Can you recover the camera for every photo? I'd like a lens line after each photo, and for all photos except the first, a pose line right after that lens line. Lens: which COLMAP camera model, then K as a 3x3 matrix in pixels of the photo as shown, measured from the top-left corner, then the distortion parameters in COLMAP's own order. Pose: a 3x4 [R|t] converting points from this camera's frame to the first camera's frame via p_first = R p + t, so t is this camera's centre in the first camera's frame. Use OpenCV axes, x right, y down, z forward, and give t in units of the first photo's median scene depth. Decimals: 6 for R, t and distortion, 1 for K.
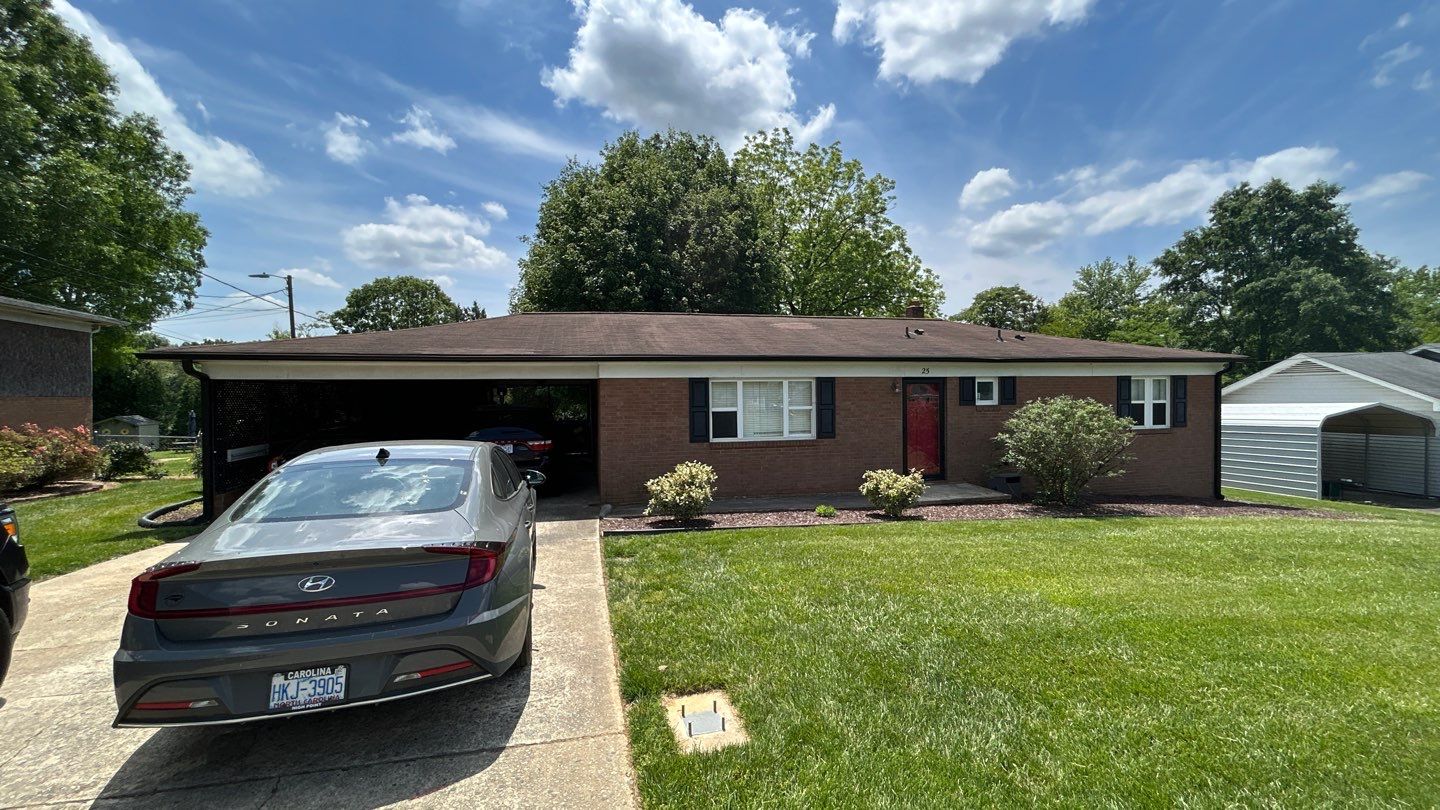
lens RADIAL K [[577.2, 0, 724.6], [0, 577.2, 406.9], [0, 0, 1]] dist [0.000330, -0.000178]
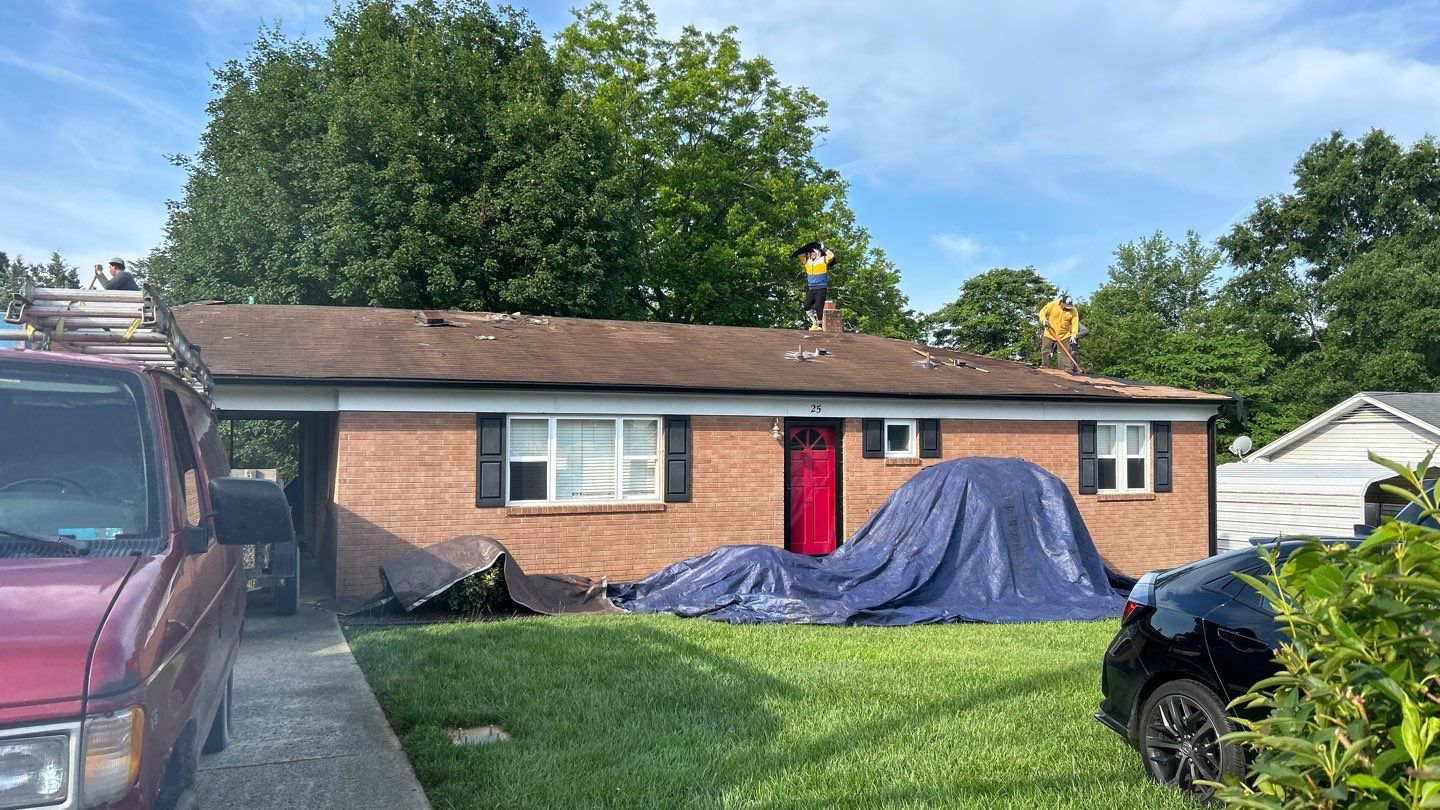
lens RADIAL K [[1069.3, 0, 740.6], [0, 1069.3, 405.9], [0, 0, 1]] dist [0.048264, -0.002694]
pose [[0.982646, 0.019308, 0.184485, 0.010650], [-0.008857, 0.998317, -0.057307, 0.010808], [-0.185281, 0.054679, 0.981163, -0.279070]]
